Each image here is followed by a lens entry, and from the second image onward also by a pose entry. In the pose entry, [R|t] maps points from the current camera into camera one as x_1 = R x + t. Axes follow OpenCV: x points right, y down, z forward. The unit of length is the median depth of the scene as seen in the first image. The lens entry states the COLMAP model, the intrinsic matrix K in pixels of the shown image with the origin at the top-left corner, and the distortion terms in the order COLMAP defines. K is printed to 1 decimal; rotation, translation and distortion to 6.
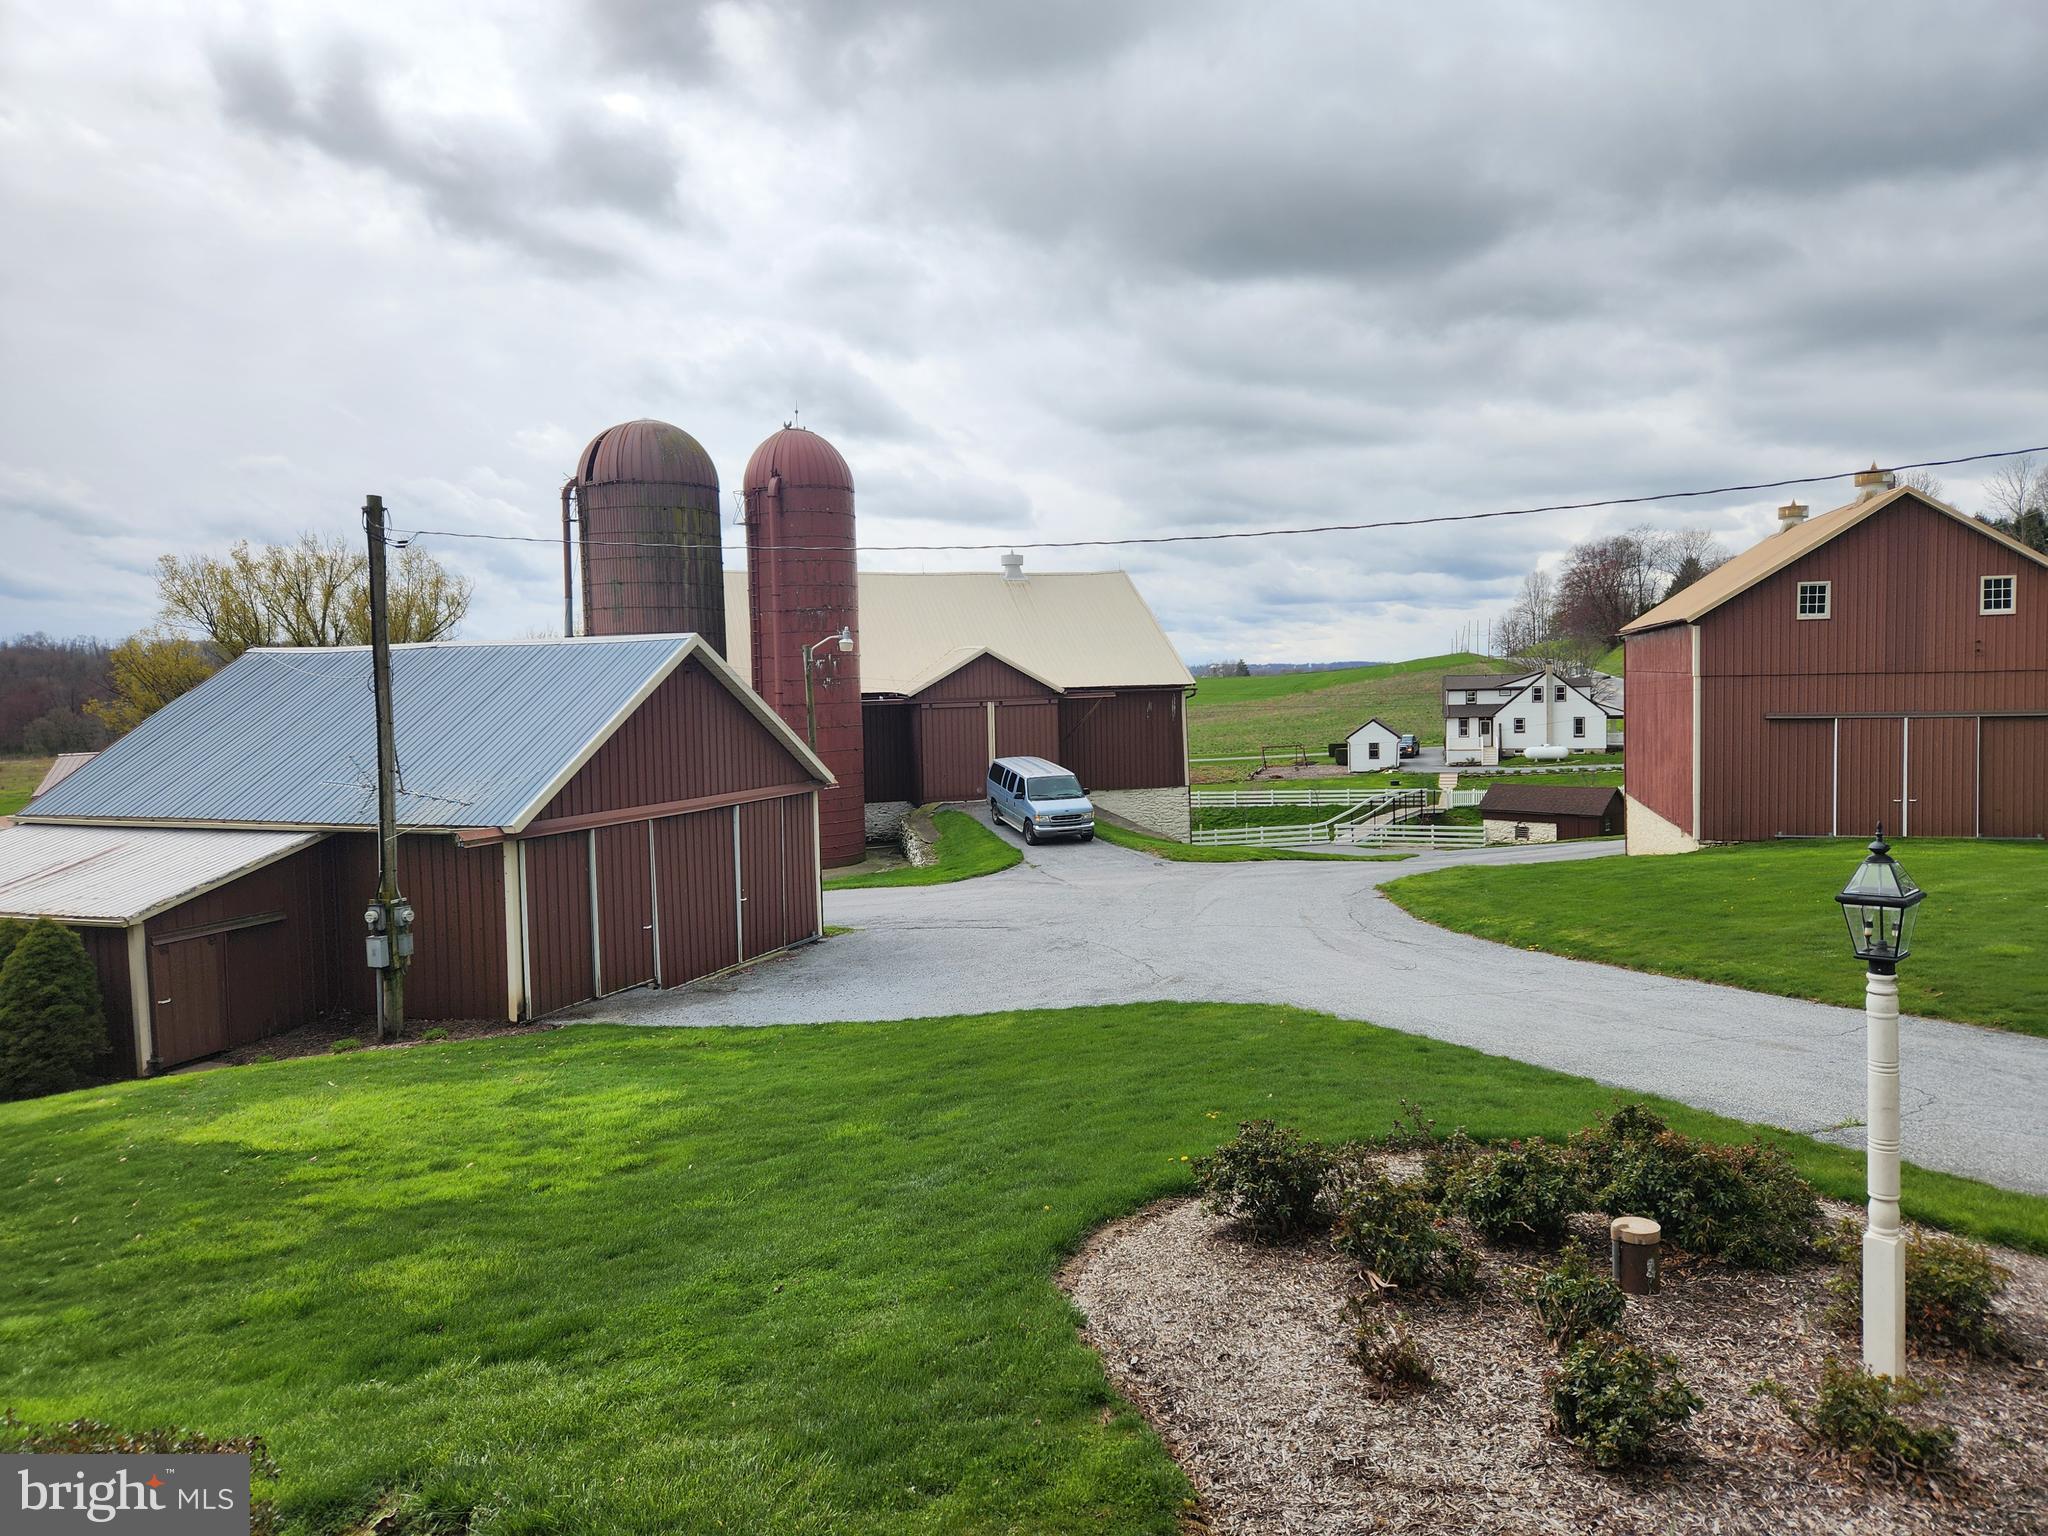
lens RADIAL K [[1358.1, 0, 1045.6], [0, 1358.1, 767.4], [0, 0, 1]] dist [0.078036, -0.067677]
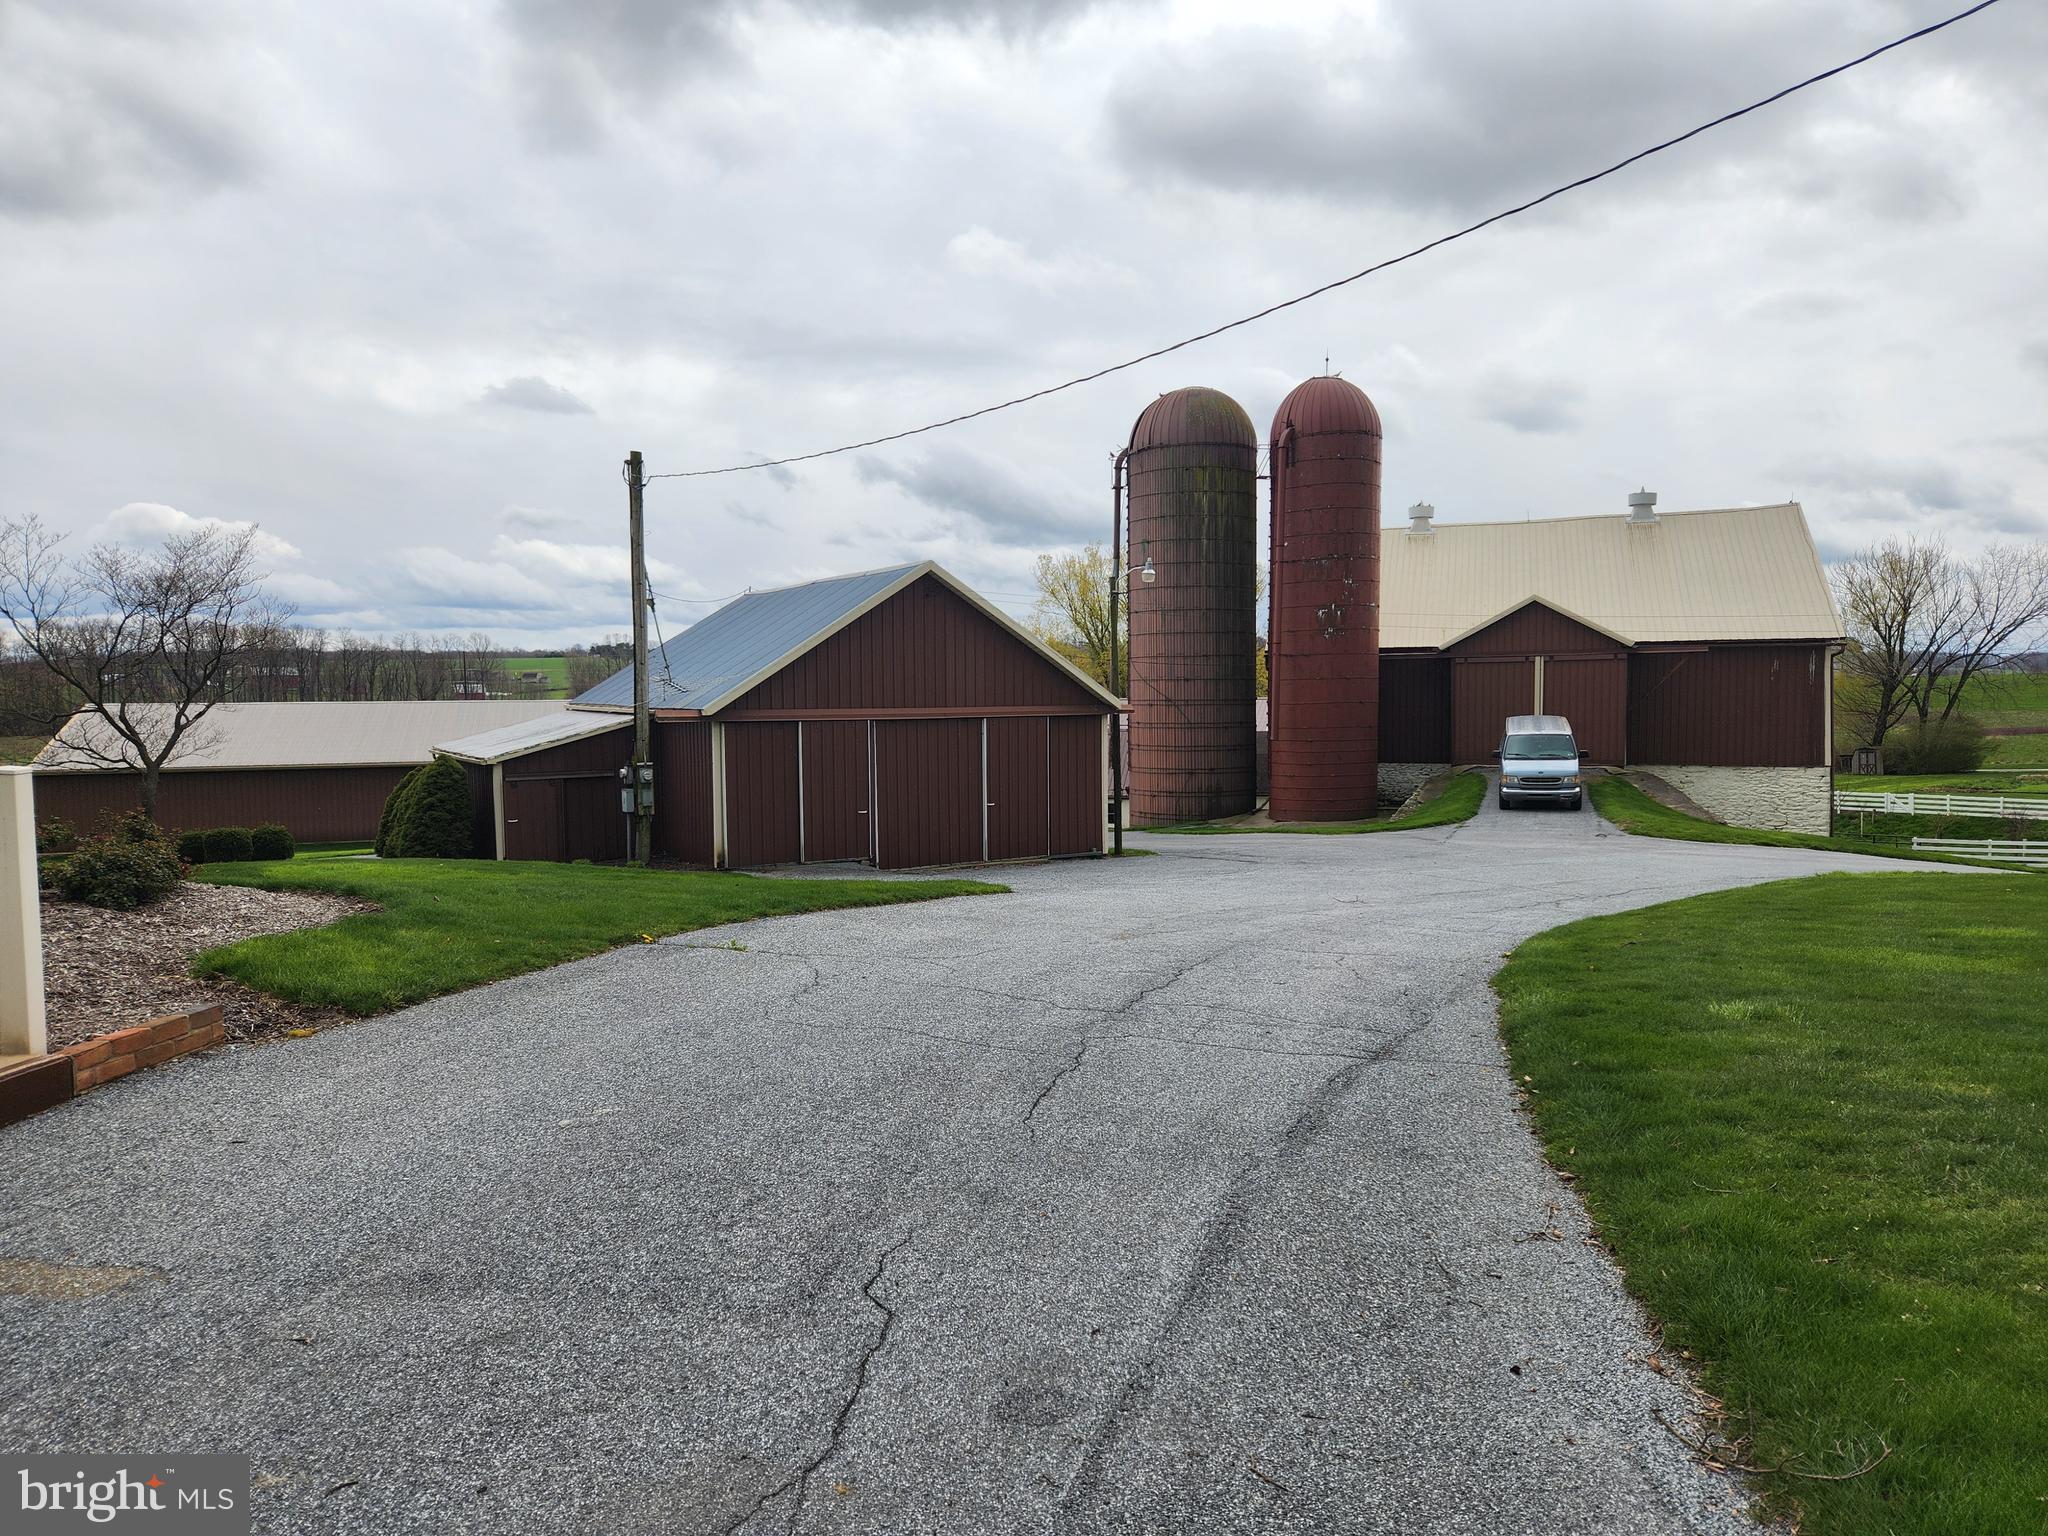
lens RADIAL K [[1358.1, 0, 1050.6], [0, 1358.1, 770.7], [0, 0, 1]] dist [0.078036, -0.067677]
pose [[0.795328, 0.054091, -0.603762, 0.251659], [-0.050152, 0.998468, 0.023389, 0.022021], [0.604102, 0.011678, 0.796822, 0.082455]]
